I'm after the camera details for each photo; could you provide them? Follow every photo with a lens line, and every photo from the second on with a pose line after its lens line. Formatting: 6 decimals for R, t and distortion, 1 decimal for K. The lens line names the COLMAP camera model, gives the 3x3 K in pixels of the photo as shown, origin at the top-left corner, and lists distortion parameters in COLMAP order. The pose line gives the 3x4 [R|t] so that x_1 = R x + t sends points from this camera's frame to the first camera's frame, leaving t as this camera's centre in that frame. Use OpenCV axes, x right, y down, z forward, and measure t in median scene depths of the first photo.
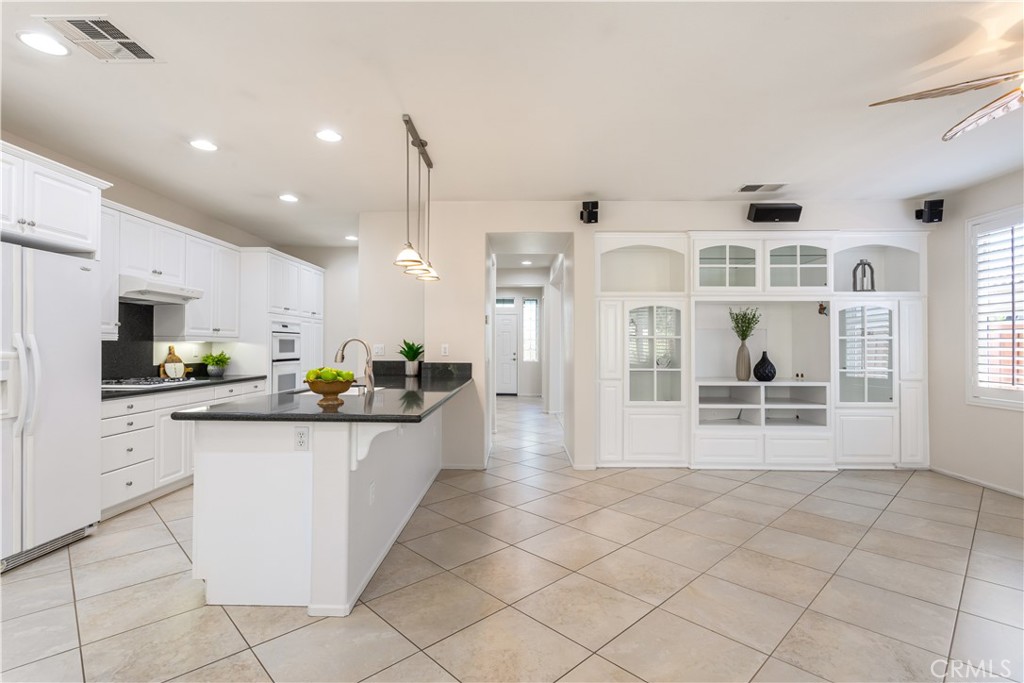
lens RADIAL K [[489.8, 0, 507.9], [0, 489.8, 341.5], [0, 0, 1]] dist [0.001281, 0.002311]
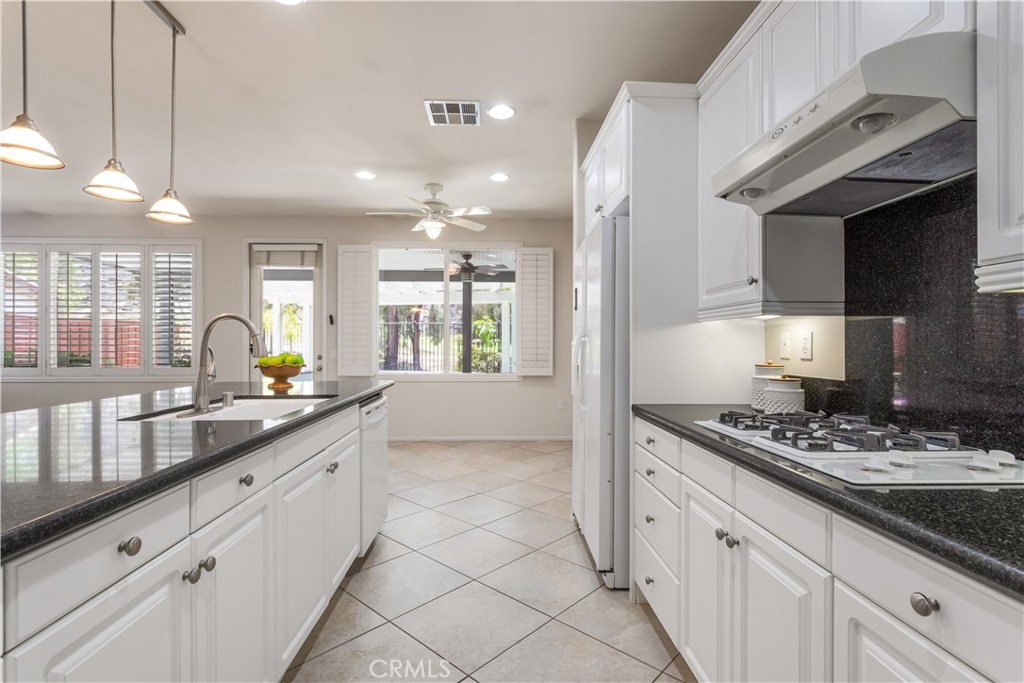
lens RADIAL K [[489.8, 0, 511.5], [0, 489.8, 333.8], [0, 0, 1]] dist [0.001281, 0.002311]
pose [[-0.997900, -0.004864, -0.064595, -0.587360], [-0.002985, 0.999570, -0.029153, 0.030429], [0.064709, -0.028899, -0.997486, 1.563210]]
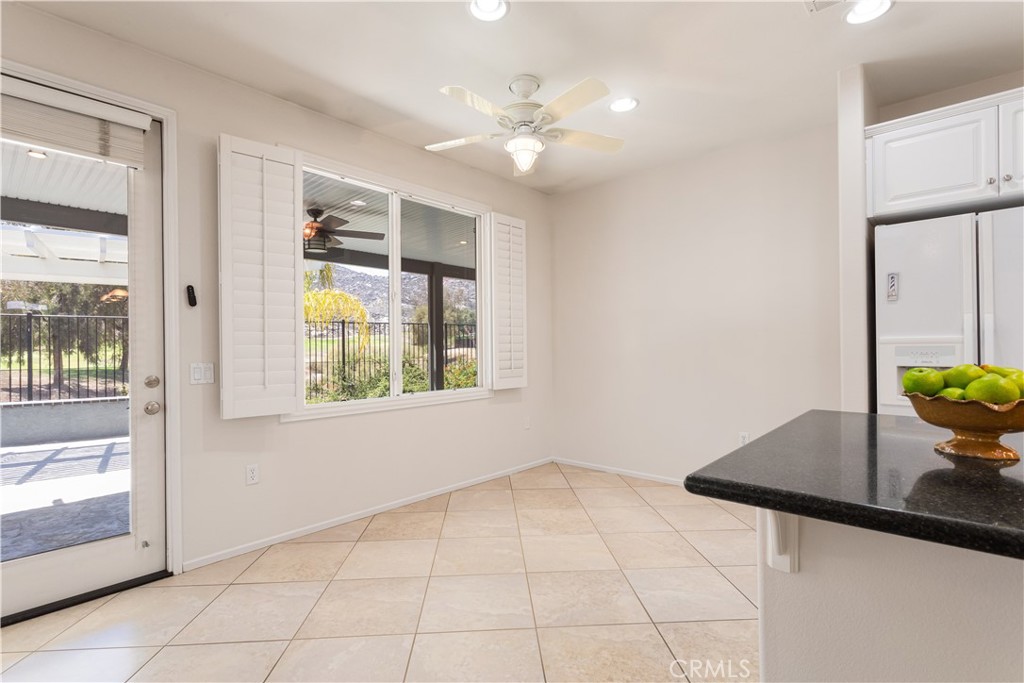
lens RADIAL K [[489.8, 0, 510.0], [0, 489.8, 344.1], [0, 0, 1]] dist [0.001281, 0.002311]
pose [[-0.653483, 0.002186, -0.756938, 0.153462], [0.015995, 0.999812, -0.010922, 0.025364], [0.756773, -0.019244, -0.653395, 0.729570]]
